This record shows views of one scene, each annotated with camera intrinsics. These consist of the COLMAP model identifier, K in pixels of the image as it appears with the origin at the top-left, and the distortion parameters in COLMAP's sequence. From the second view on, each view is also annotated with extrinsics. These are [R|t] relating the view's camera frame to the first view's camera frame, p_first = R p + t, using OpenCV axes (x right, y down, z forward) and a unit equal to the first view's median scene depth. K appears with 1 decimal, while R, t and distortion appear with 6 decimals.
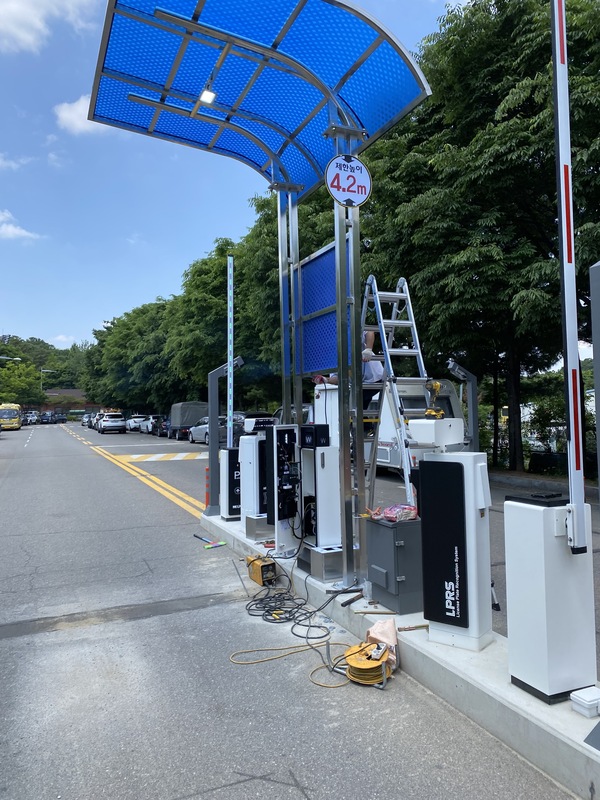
lens RADIAL K [[614.3, 0, 304.7], [0, 614.3, 388.1], [0, 0, 1]] dist [0.021224, -0.005250]
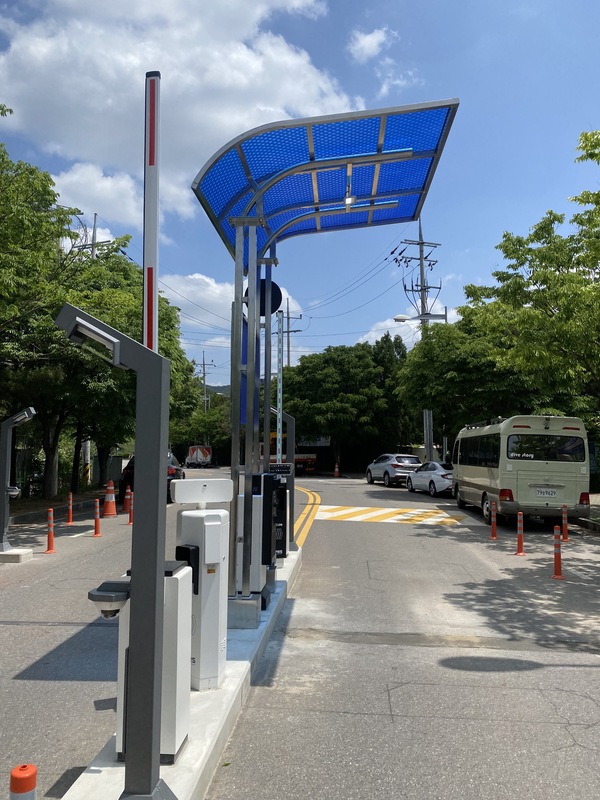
lens RADIAL K [[621.7, 0, 300.0], [0, 621.7, 400.0], [0, 0, 1]] dist [0.007596, 0.006866]
pose [[-0.886867, 0.047904, 0.459535, -0.487831], [-0.006515, 0.993215, -0.116109, 0.046127], [-0.461979, -0.105967, -0.880538, 1.655786]]
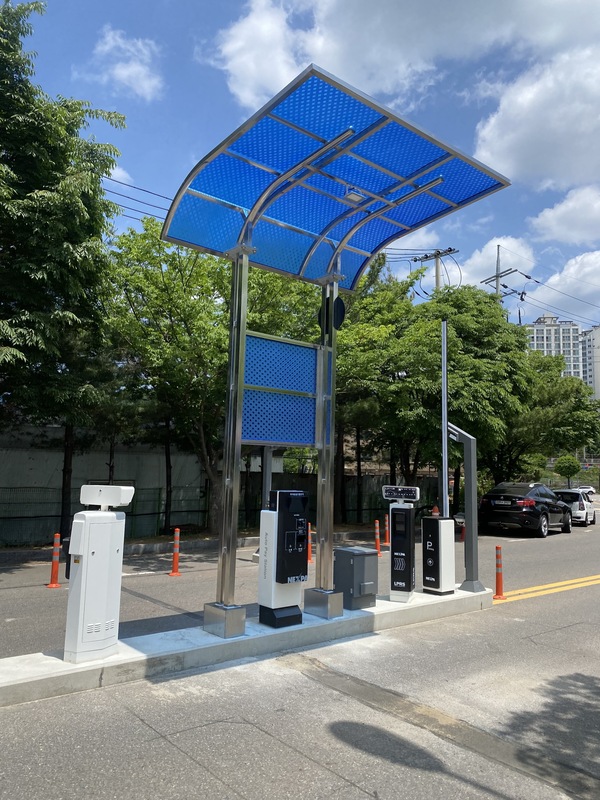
lens RADIAL K [[614.7, 0, 284.1], [0, 614.7, 401.0], [0, 0, 1]] dist [0.009771, 0.000589]
pose [[-0.280703, 0.116771, 0.952665, -0.906898], [-0.060052, 0.988490, -0.138856, 0.042397], [-0.957914, -0.096187, -0.270460, 1.107311]]
